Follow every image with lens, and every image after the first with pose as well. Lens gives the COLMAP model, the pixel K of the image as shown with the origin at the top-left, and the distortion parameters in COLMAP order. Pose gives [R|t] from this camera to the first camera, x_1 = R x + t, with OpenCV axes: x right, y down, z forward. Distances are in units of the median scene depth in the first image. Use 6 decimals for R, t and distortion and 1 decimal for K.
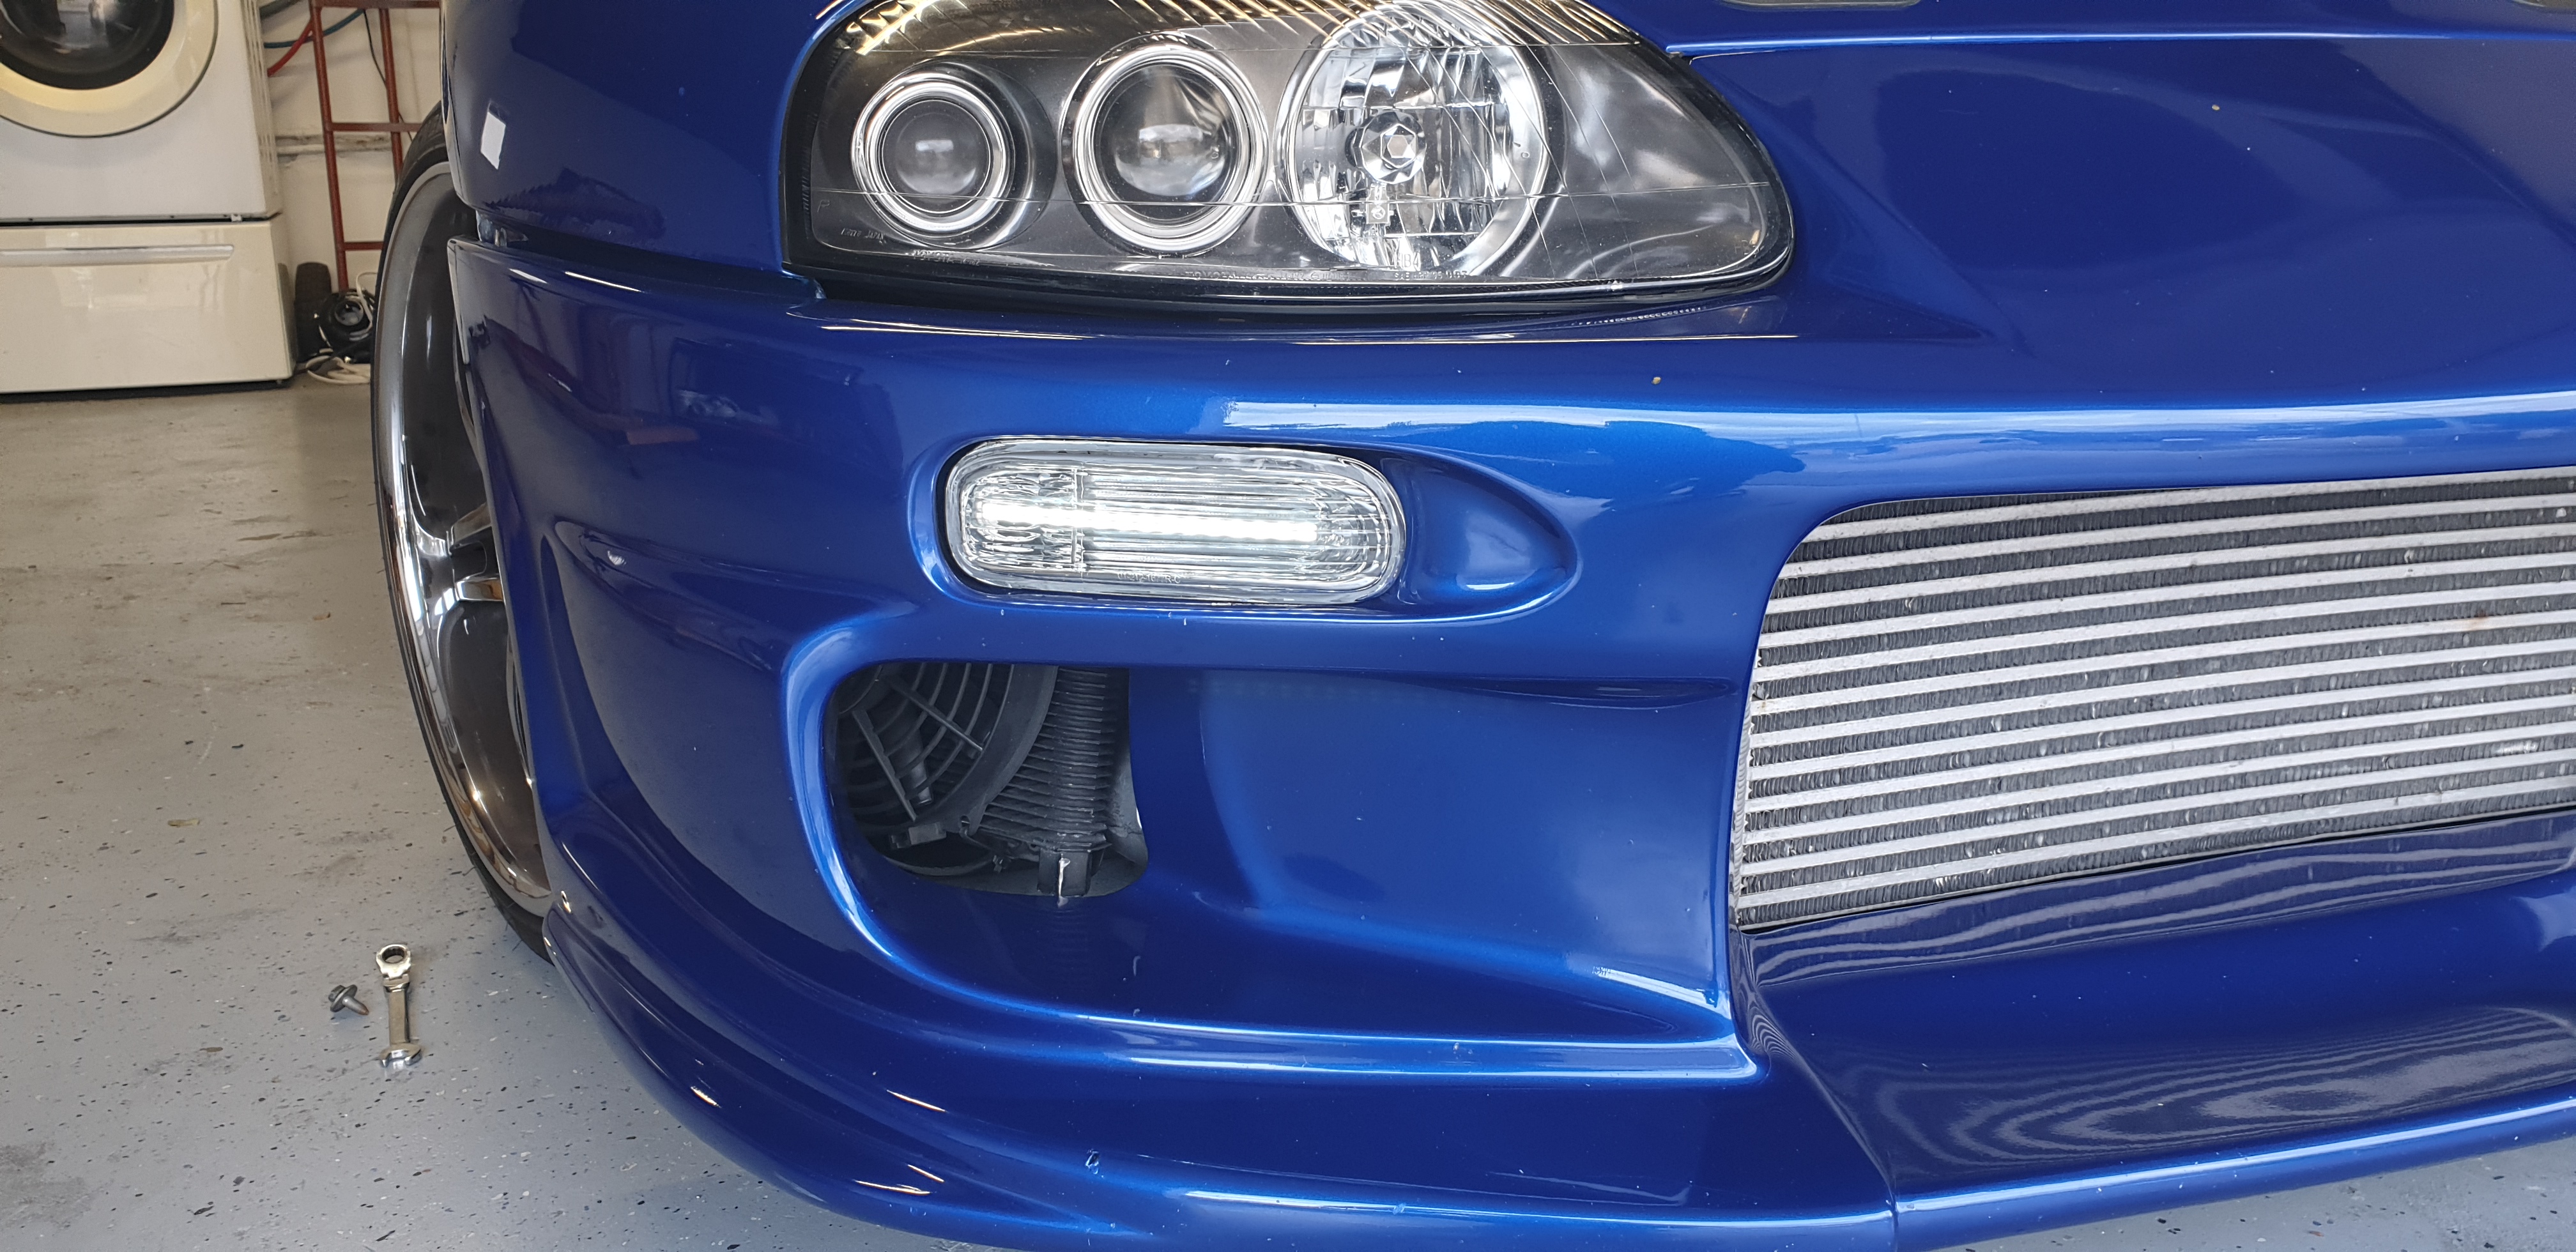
lens RADIAL K [[1965.8, 0, 1273.0], [0, 1965.8, 599.1], [0, 0, 1]] dist [-0.014477, 0.018302]
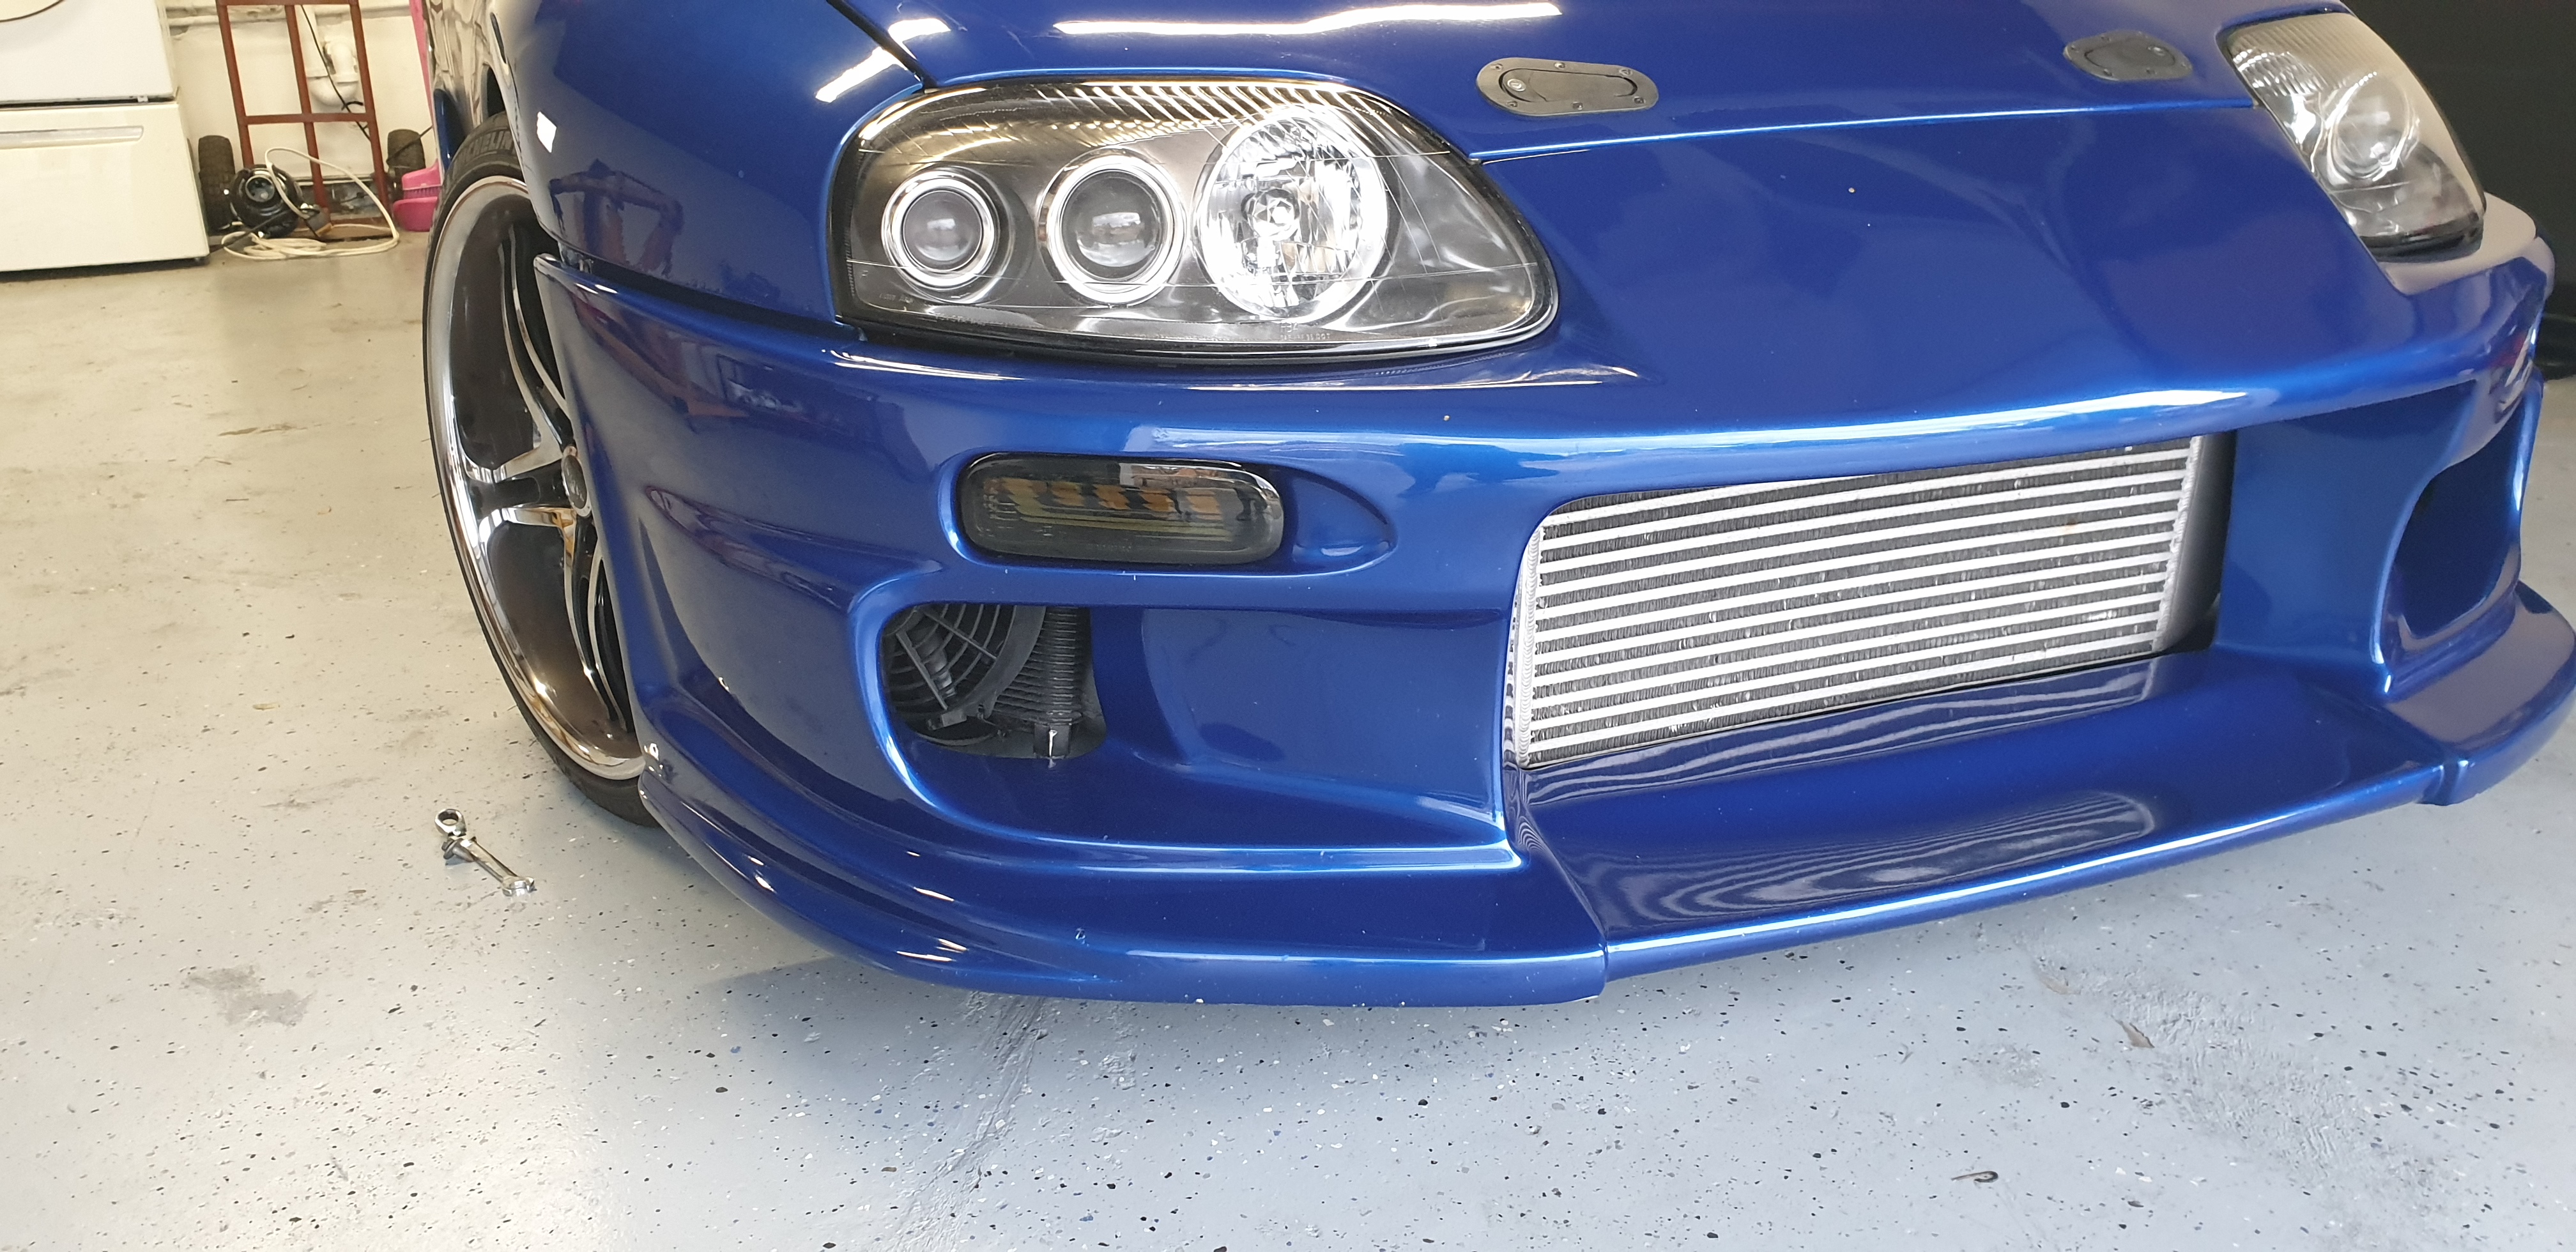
lens RADIAL K [[1965.8, 0, 1285.6], [0, 1965.8, 629.9], [0, 0, 1]] dist [-0.014477, 0.018302]
pose [[0.997721, -0.027040, 0.061813, -0.023136], [0.020154, 0.993790, 0.109436, -0.084742], [-0.064389, -0.107941, 0.992070, -0.363150]]
